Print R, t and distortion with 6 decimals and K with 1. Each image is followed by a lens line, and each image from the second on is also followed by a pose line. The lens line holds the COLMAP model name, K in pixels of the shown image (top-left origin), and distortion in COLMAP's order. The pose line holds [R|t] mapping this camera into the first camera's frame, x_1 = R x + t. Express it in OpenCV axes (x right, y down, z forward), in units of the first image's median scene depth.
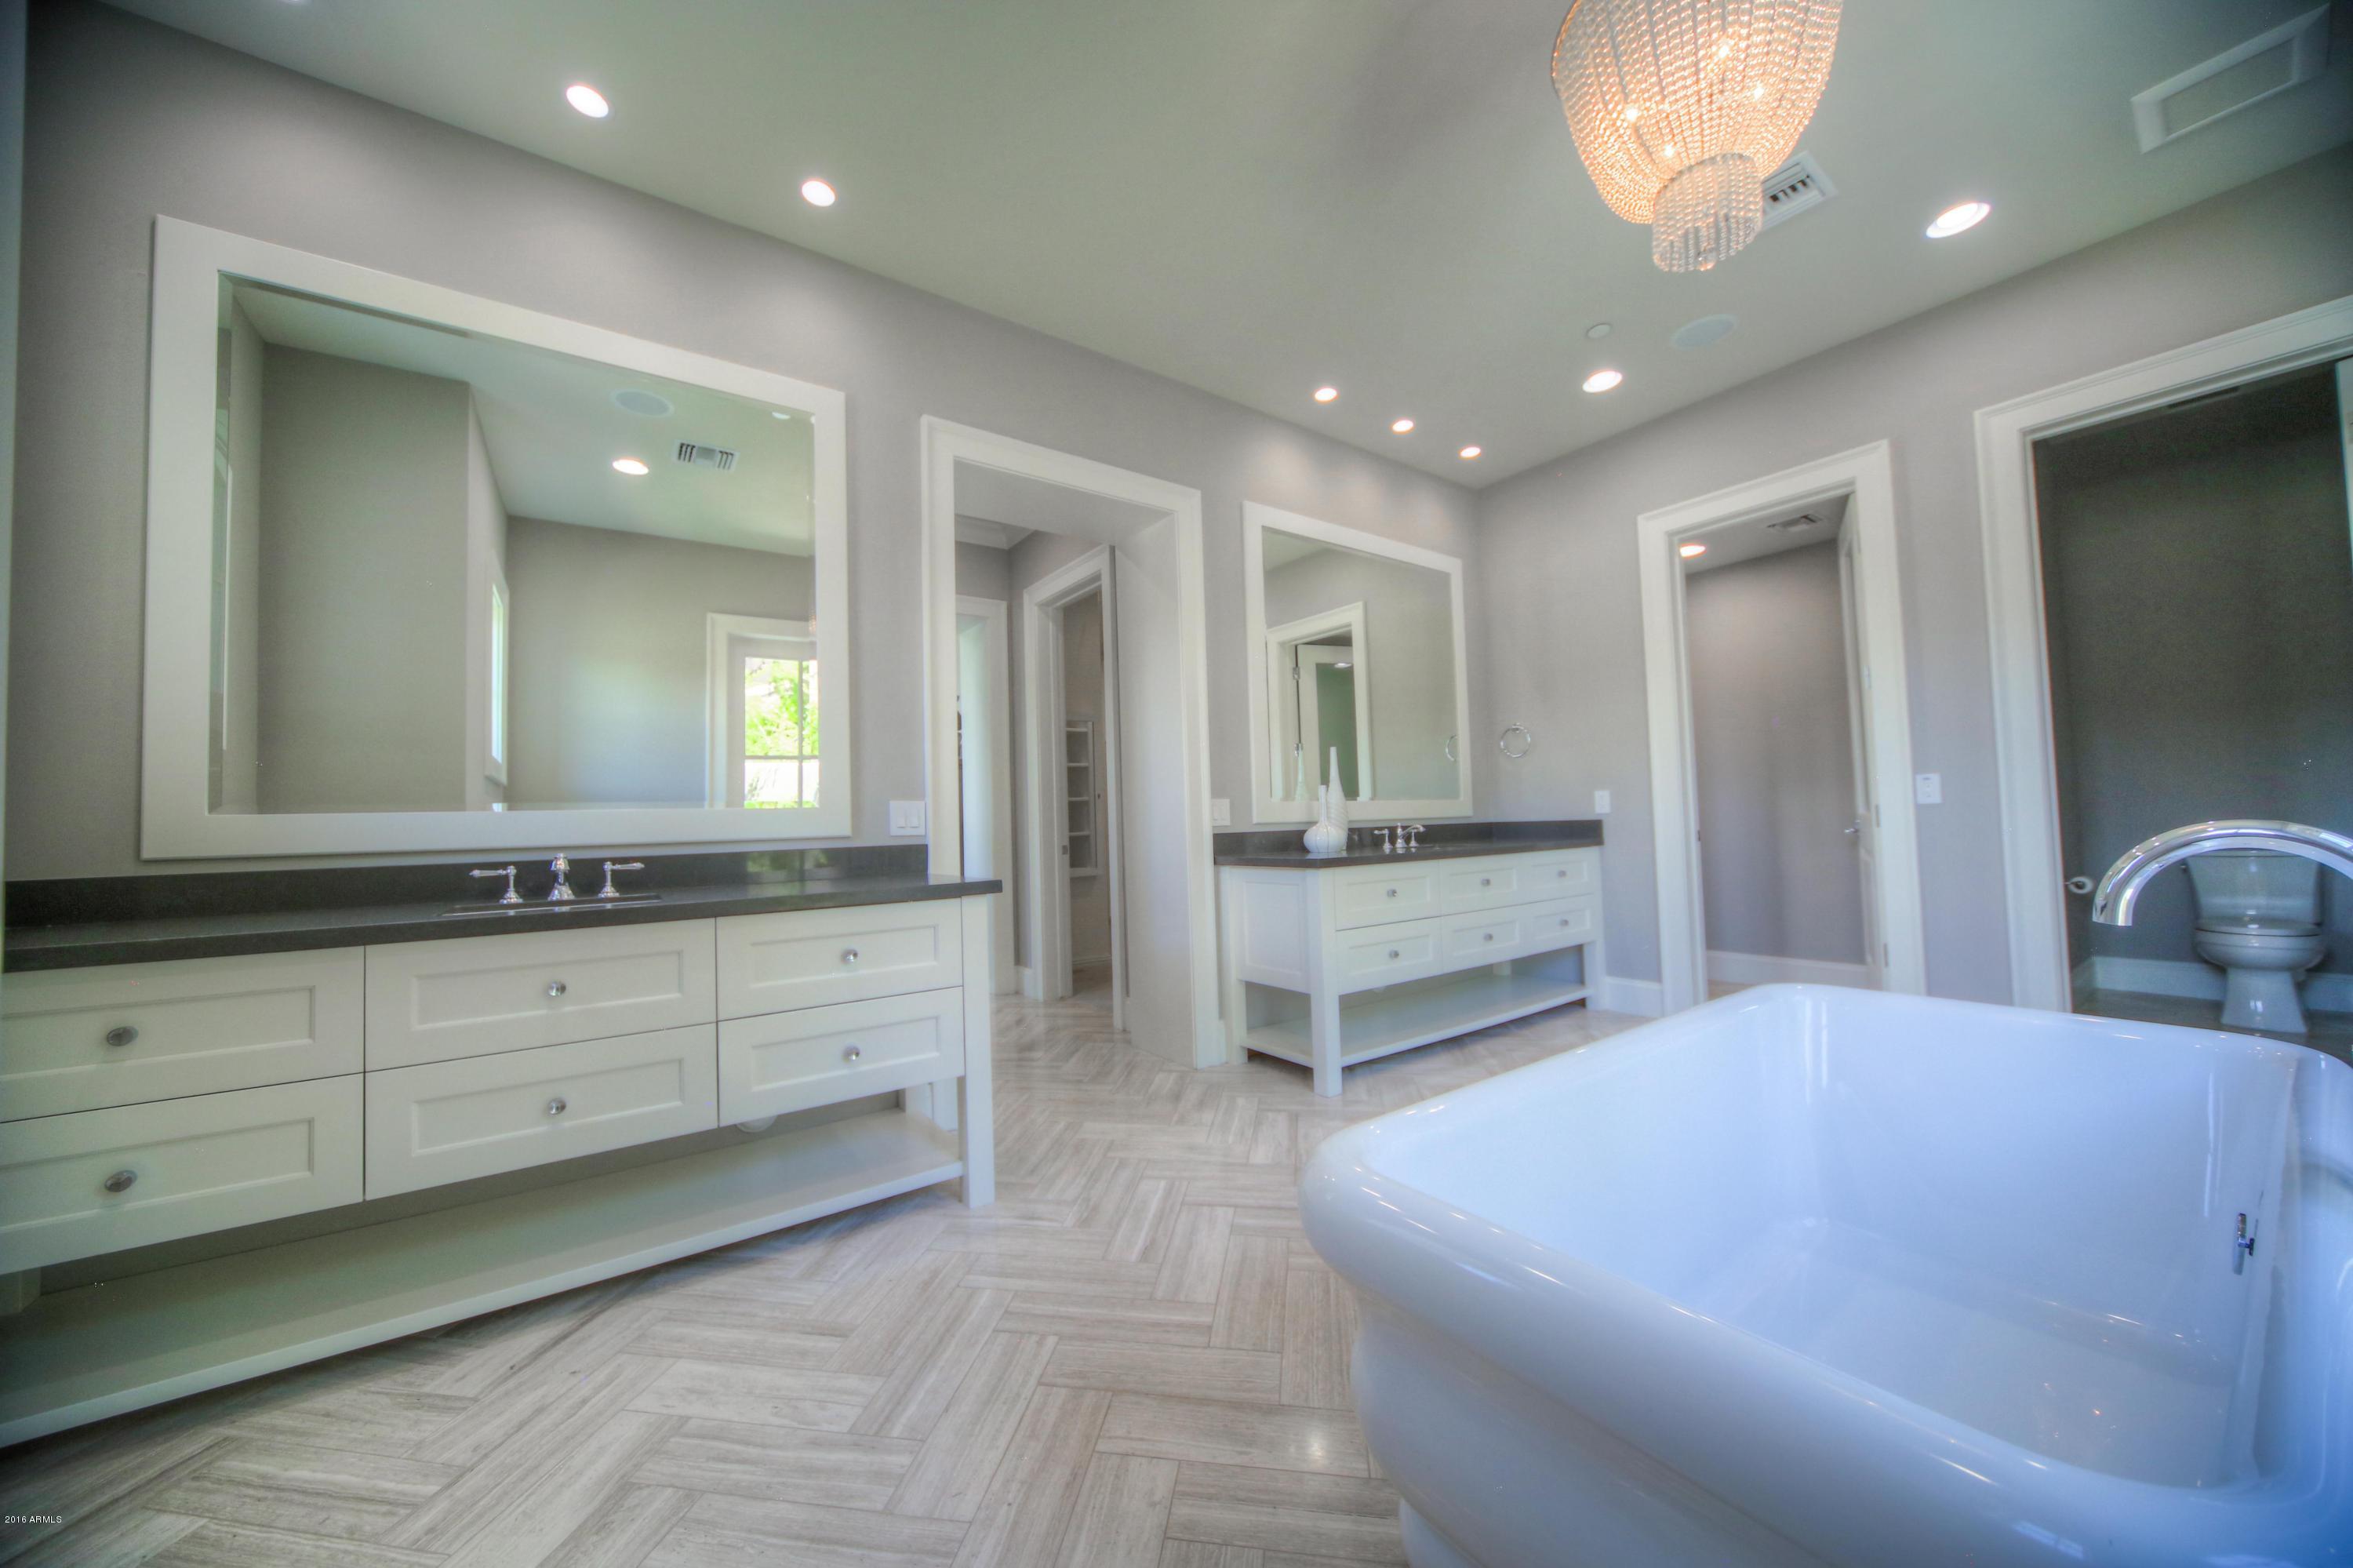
lens RADIAL K [[824.2, 0, 1186.0], [0, 824.2, 791.2], [0, 0, 1]] dist [-0.001618, -0.000164]
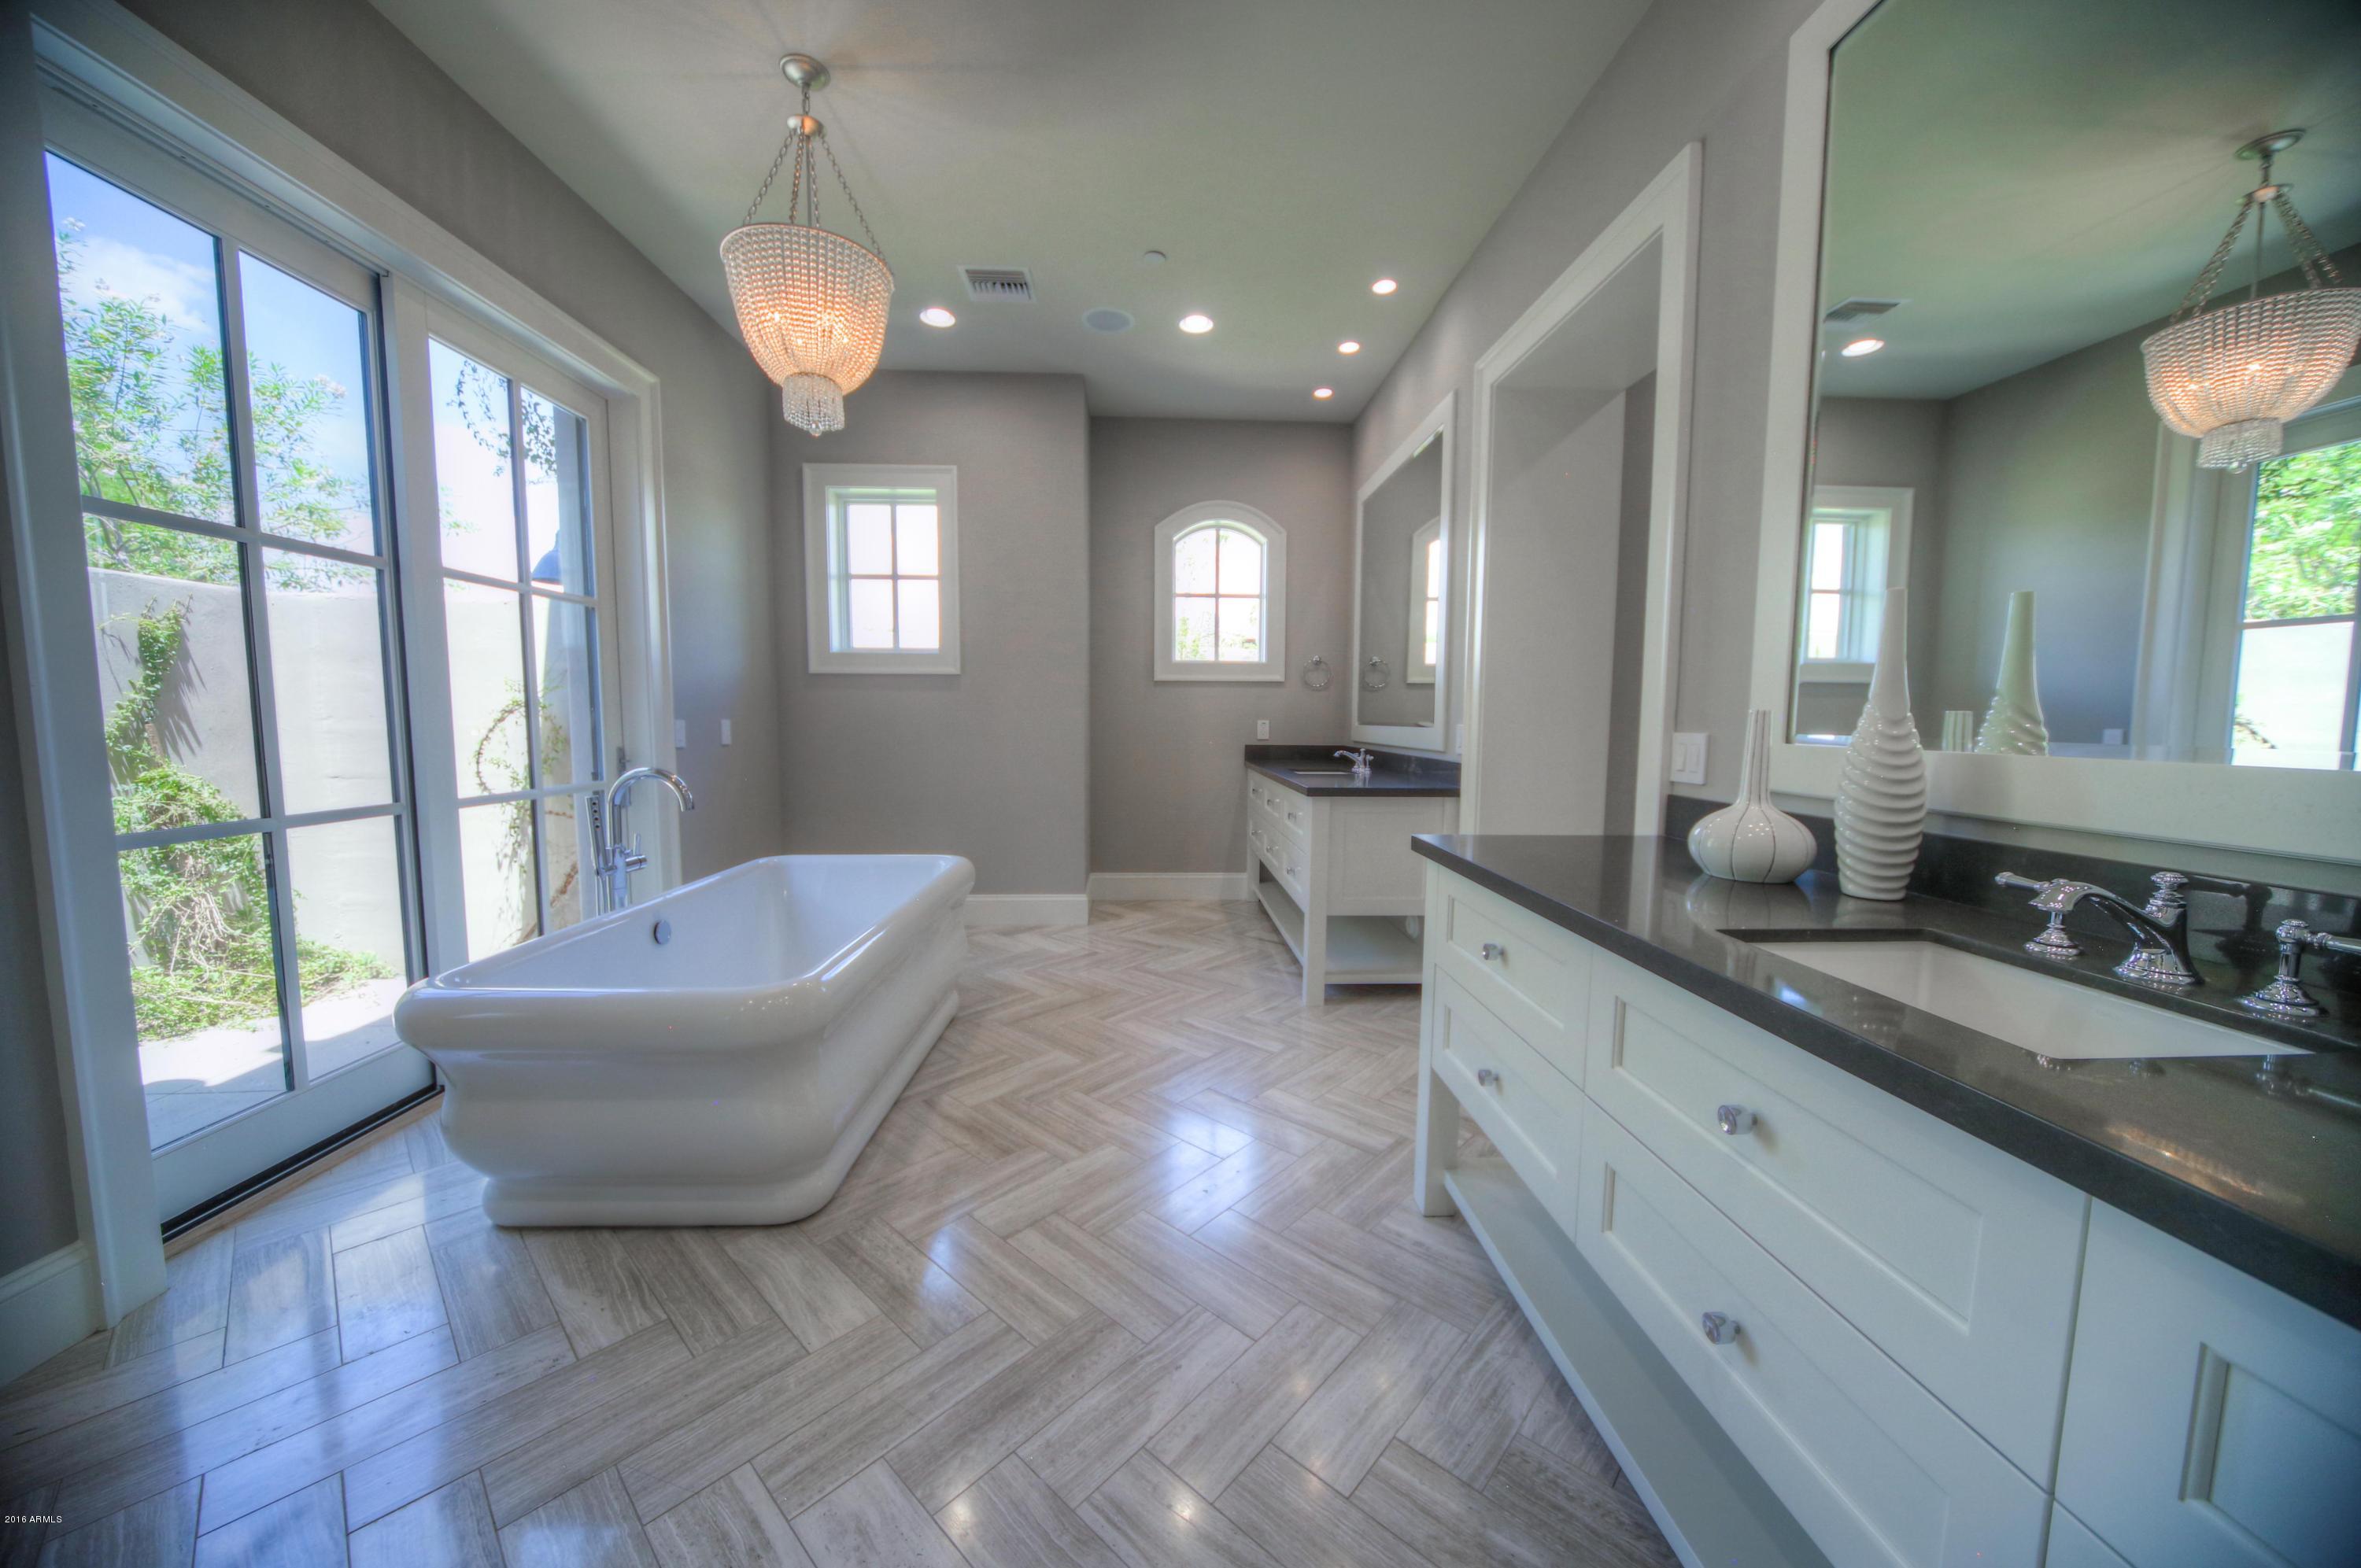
lens RADIAL K [[826.9, 0, 1190.1], [0, 826.9, 791.3], [0, 0, 1]] dist [-0.001618, -0.000164]
pose [[-0.555498, 0.101849, -0.825257, 0.868601], [0.050777, 0.994773, 0.088591, -0.020042], [0.829966, 0.007308, -0.557766, 1.349712]]
